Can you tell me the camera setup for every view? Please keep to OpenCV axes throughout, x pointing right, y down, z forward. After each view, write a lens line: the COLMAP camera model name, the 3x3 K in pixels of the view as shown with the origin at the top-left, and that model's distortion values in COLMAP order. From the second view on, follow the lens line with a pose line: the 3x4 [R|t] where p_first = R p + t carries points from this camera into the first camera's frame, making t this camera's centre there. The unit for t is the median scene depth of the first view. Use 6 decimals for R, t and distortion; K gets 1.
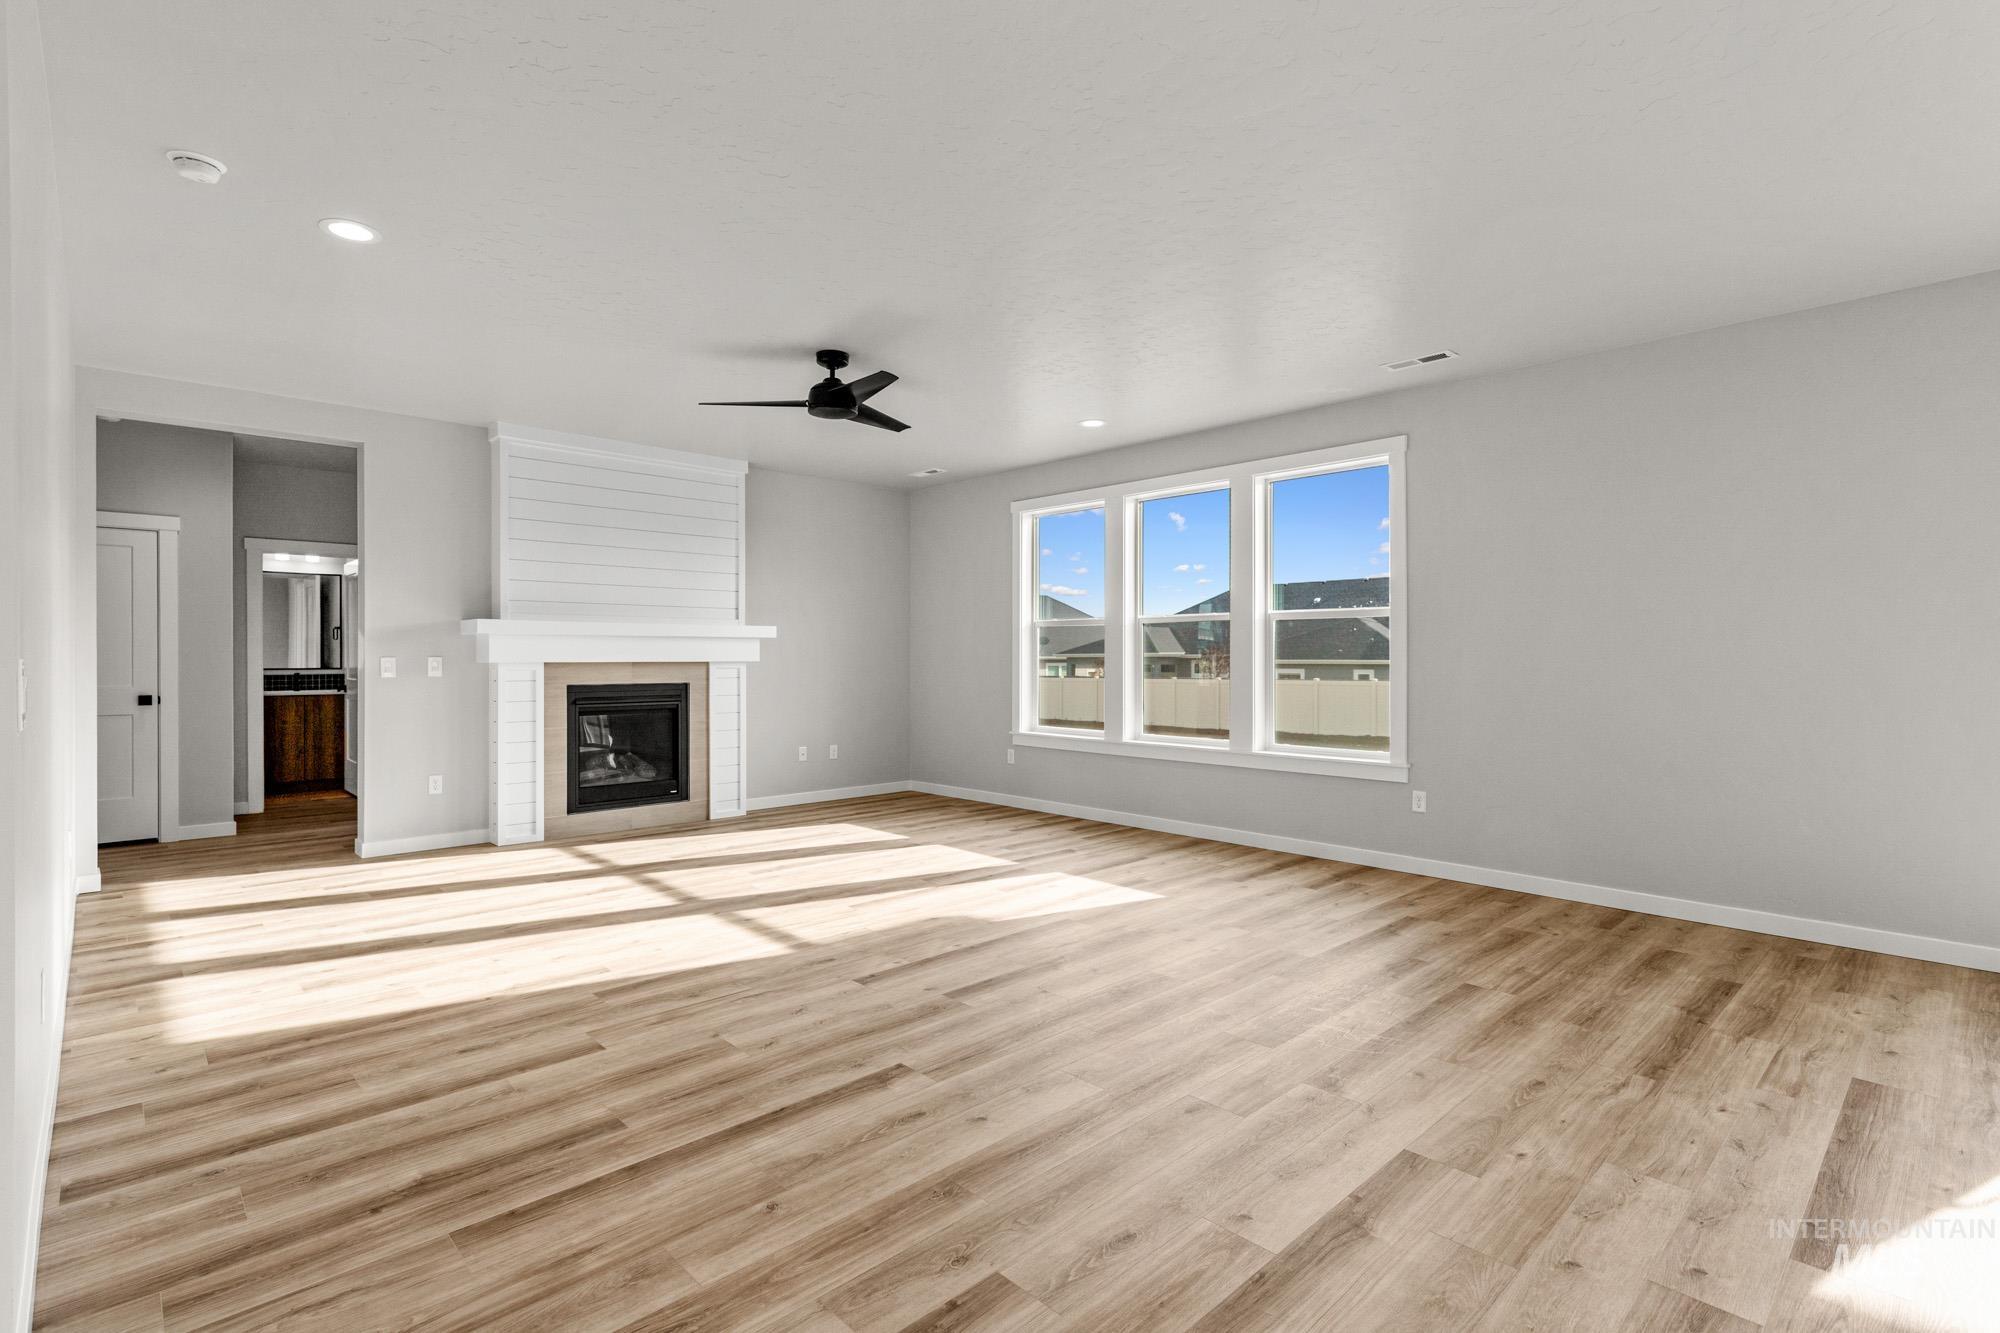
lens RADIAL K [[941.1, 0, 997.0], [0, 941.1, 658.6], [0, 0, 1]] dist [0.006111, -0.000469]
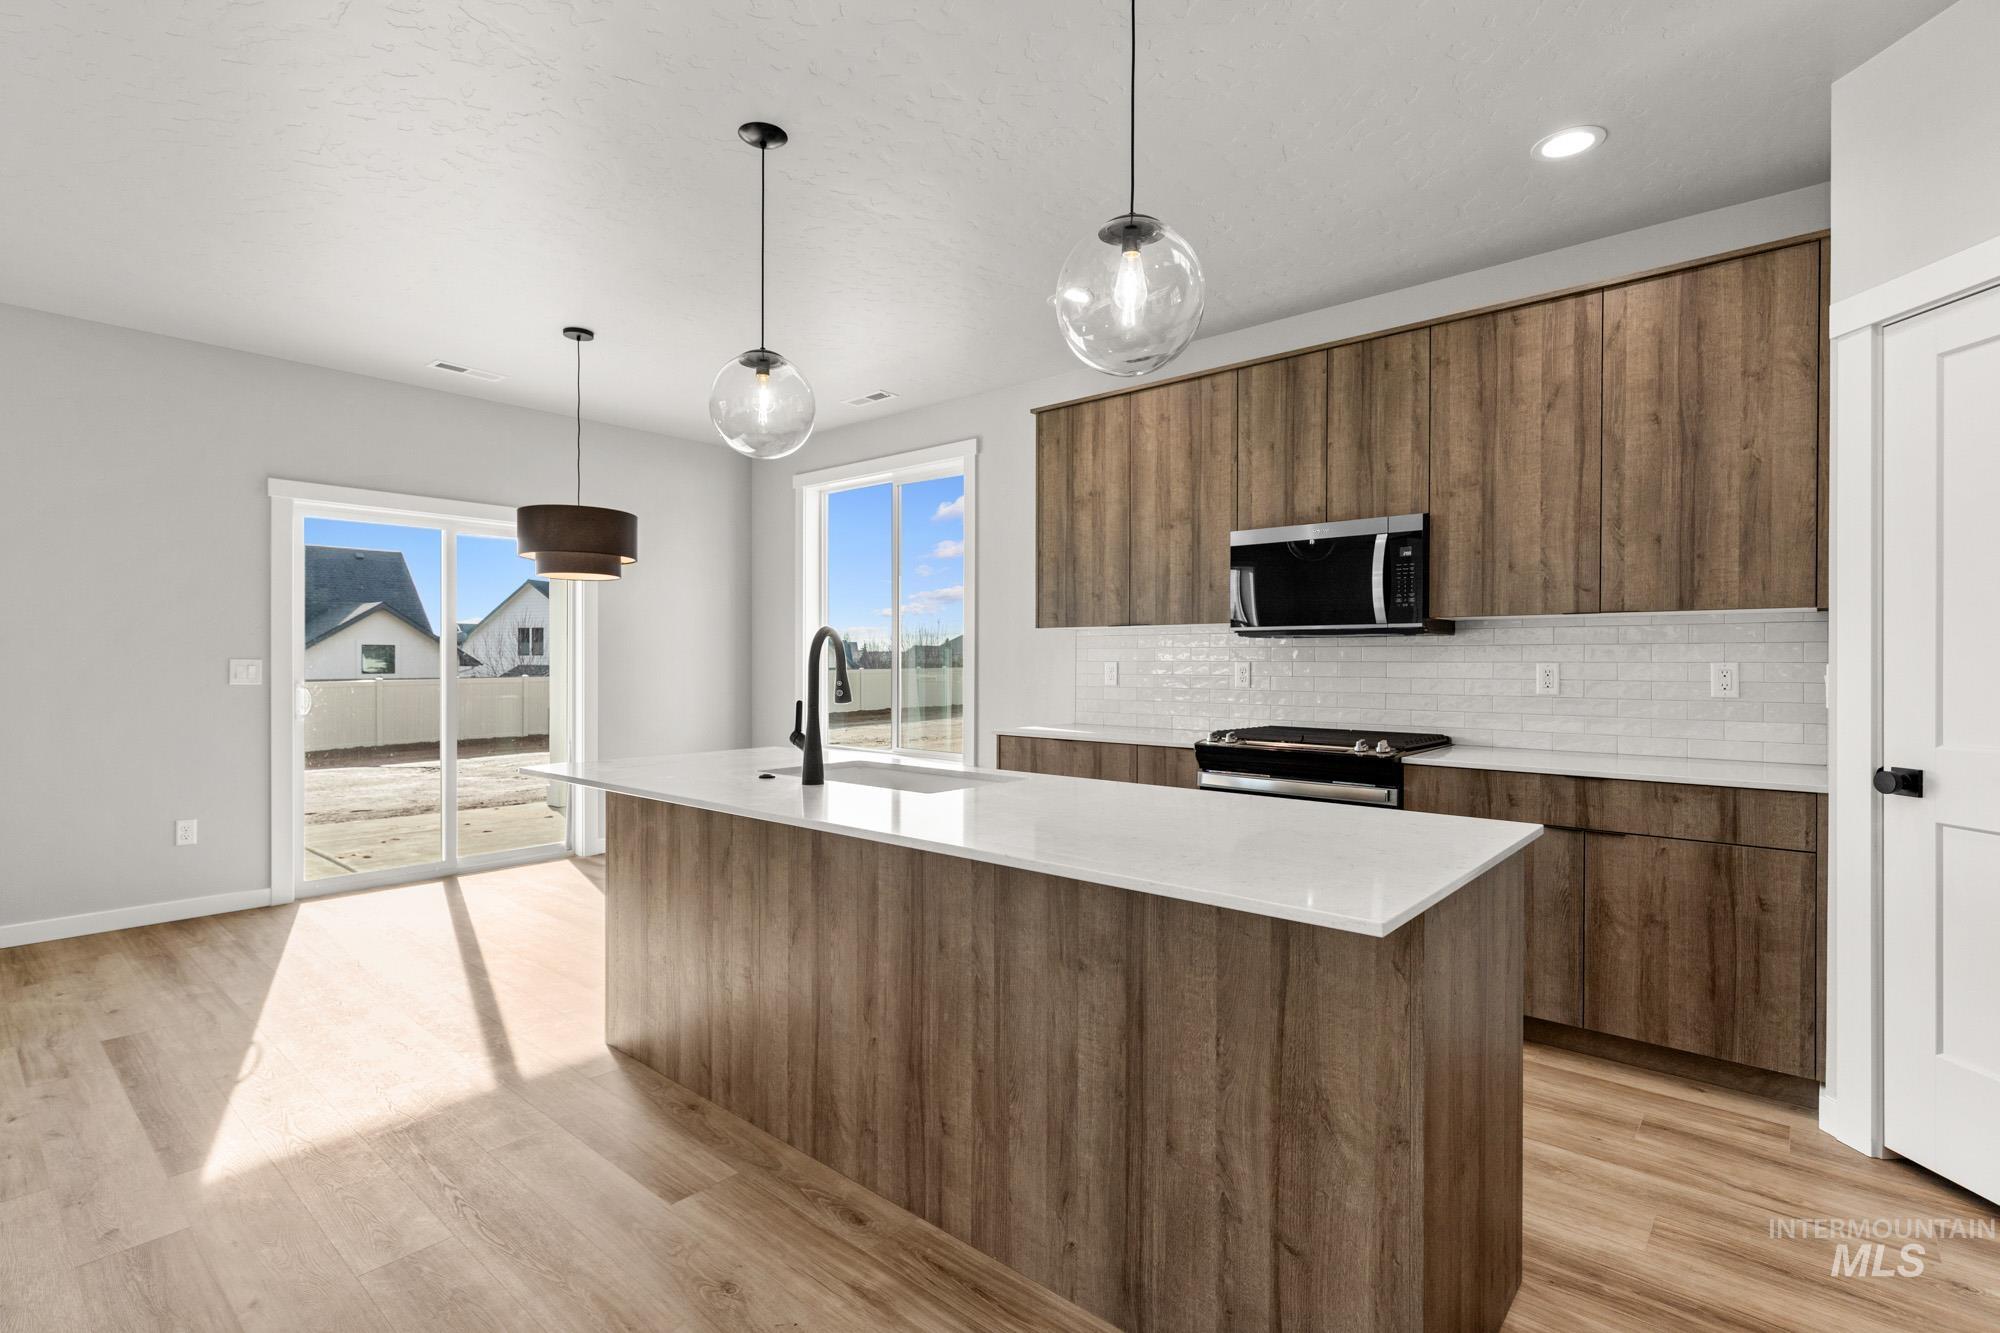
lens RADIAL K [[941.1, 0, 991.0], [0, 941.1, 664.8], [0, 0, 1]] dist [0.006111, -0.000469]
pose [[-0.092291, -0.004073, 0.995724, -0.295658], [-0.001377, 0.999991, 0.003963, 0.000684], [-0.995731, -0.001006, -0.092296, 0.078477]]
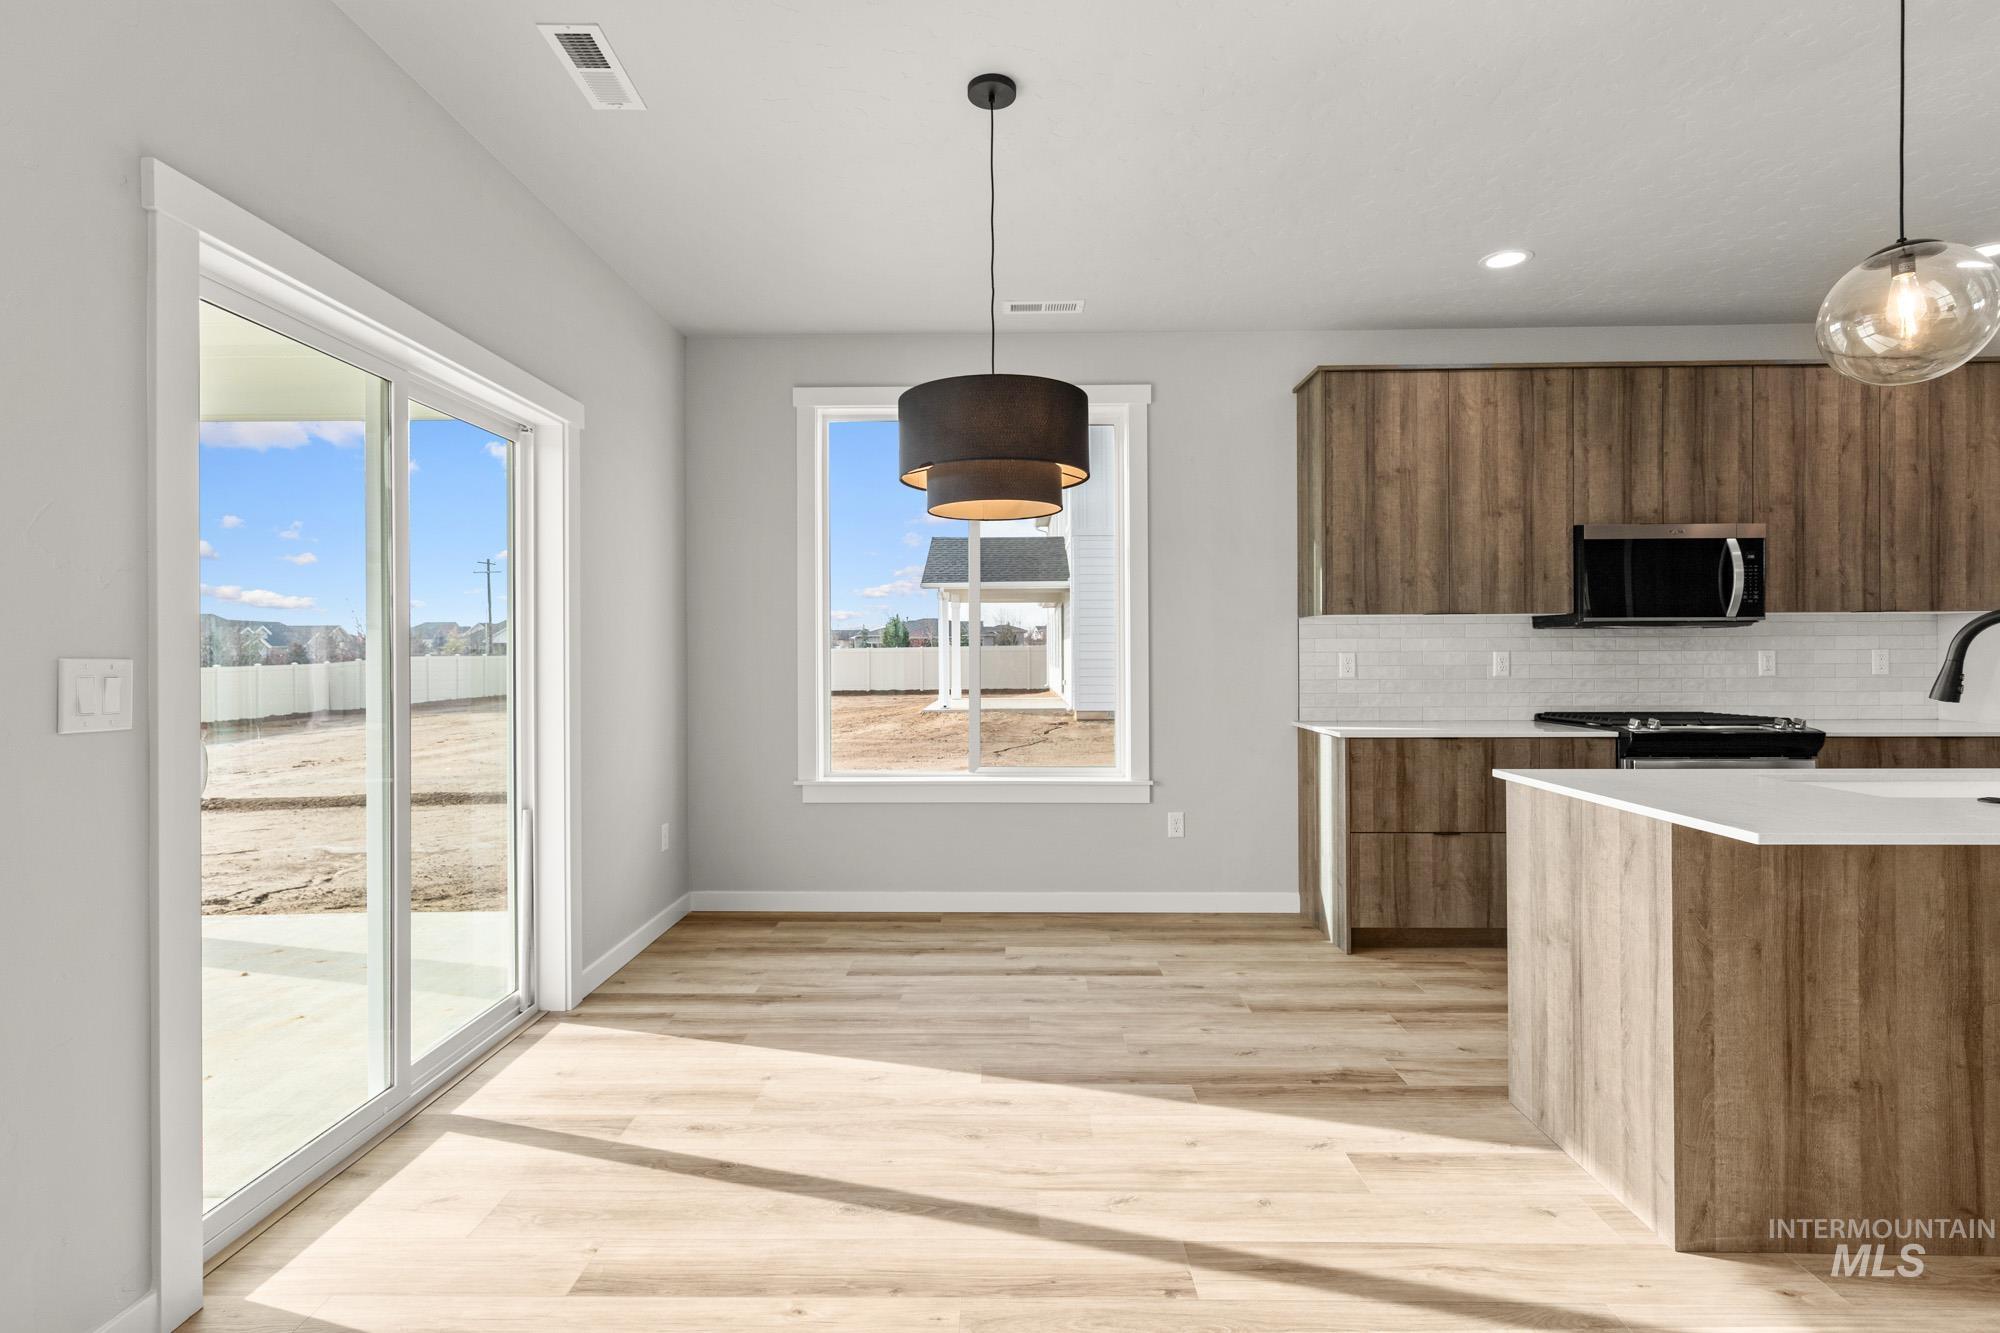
lens RADIAL K [[941.1, 0, 999.5], [0, 941.1, 656.8], [0, 0, 1]] dist [0.006111, -0.000469]
pose [[-0.712331, 0.000758, 0.701843, 0.744531], [0.005723, 0.999972, 0.004729, -0.001912], [-0.701820, 0.007385, -0.712316, 1.324045]]
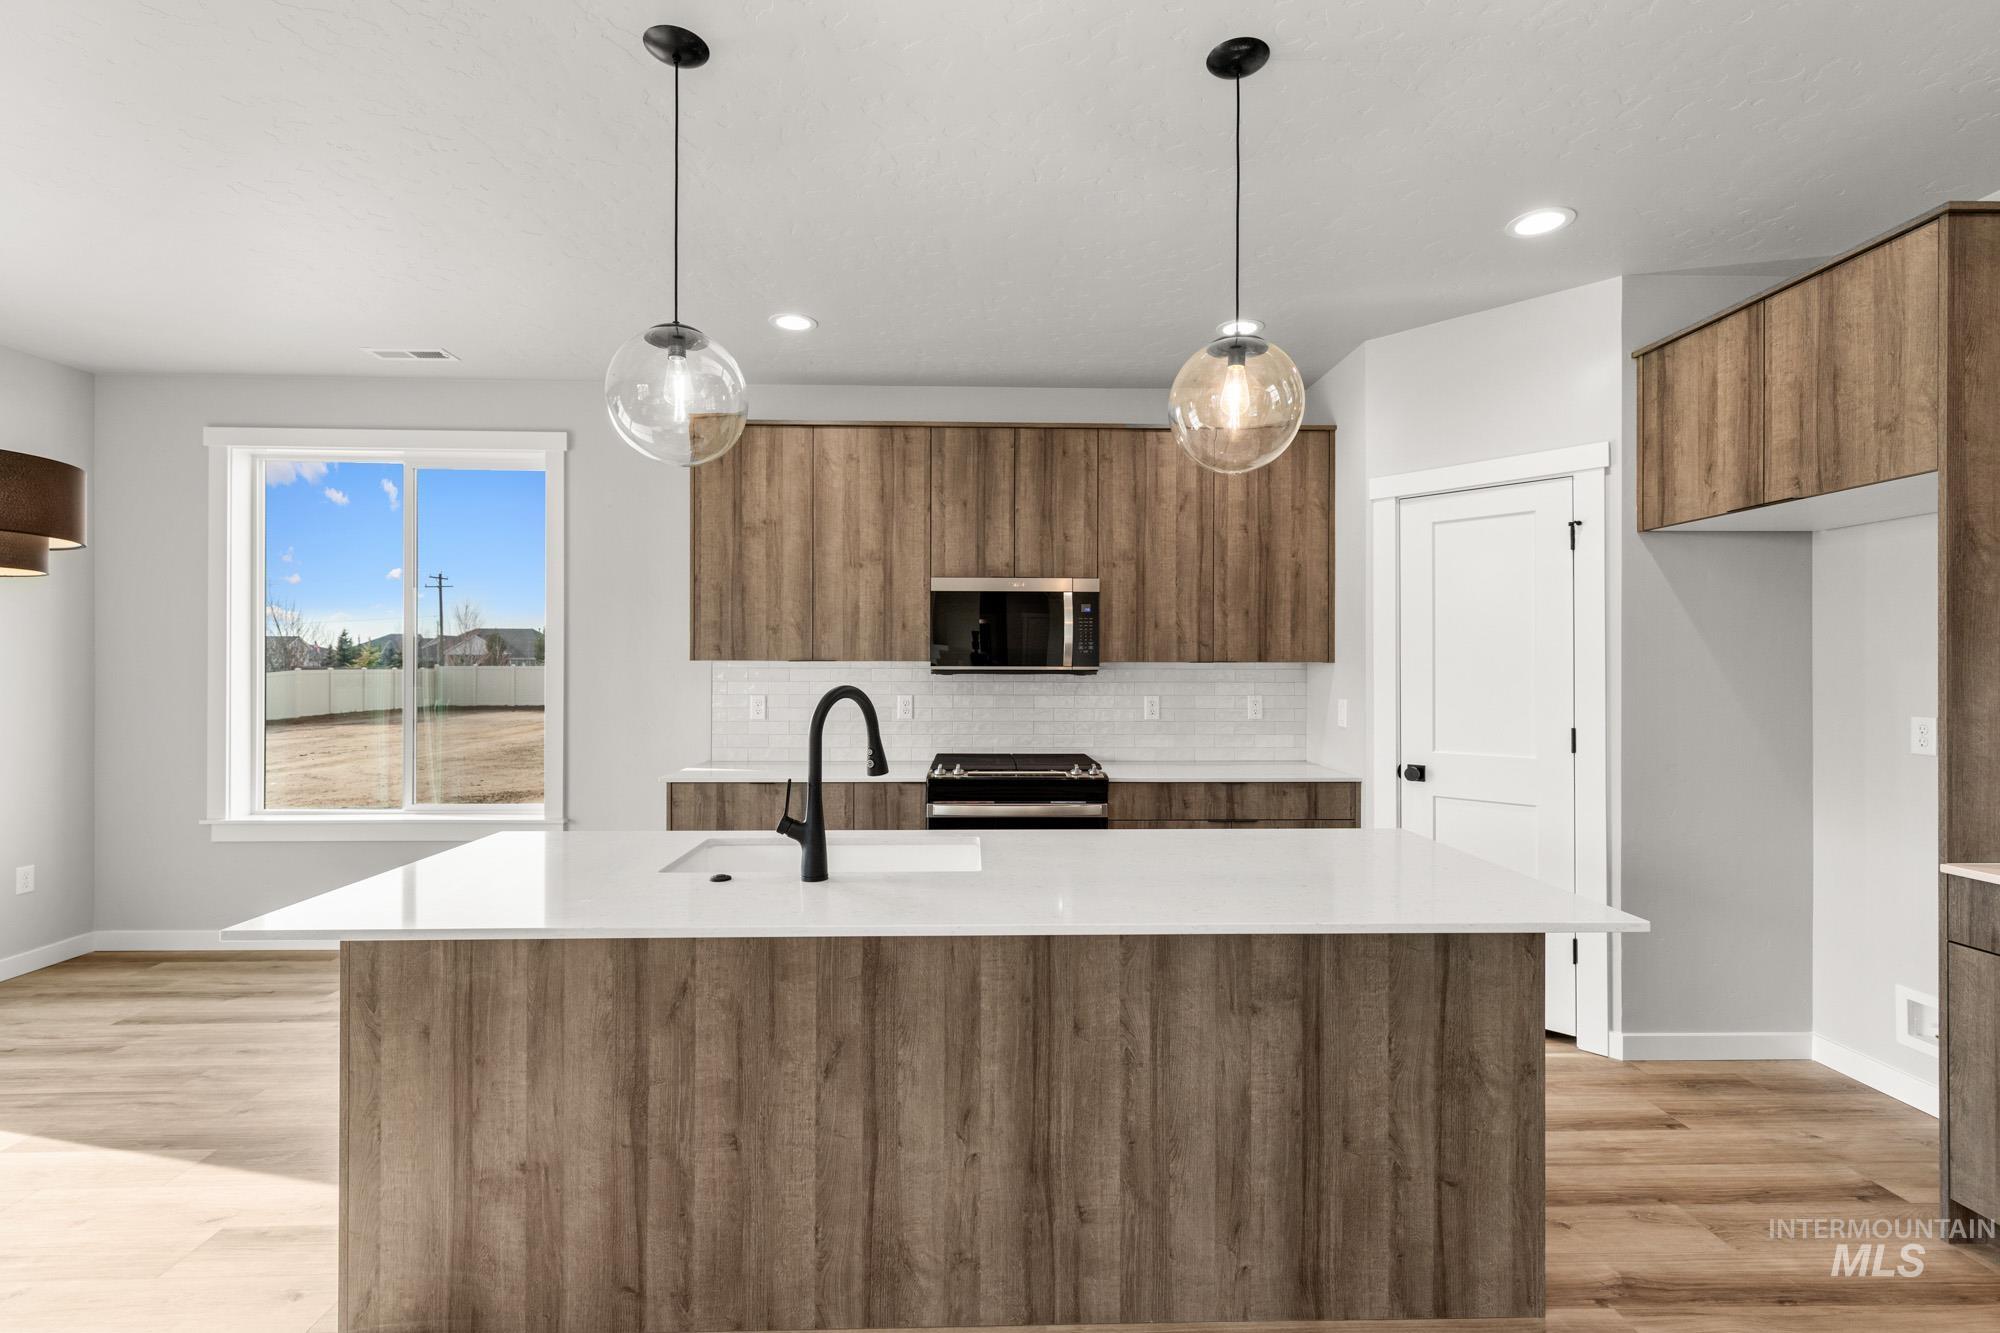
lens RADIAL K [[886.1, 0, 998.7], [0, 886.1, 668.7], [0, 0, 1]] dist [0.007451, -0.001284]
pose [[-0.745191, -0.002911, 0.666845, 0.055291], [-0.002038, 0.999996, 0.002087, -0.051582], [-0.666848, 0.000196, -0.745194, 0.610102]]
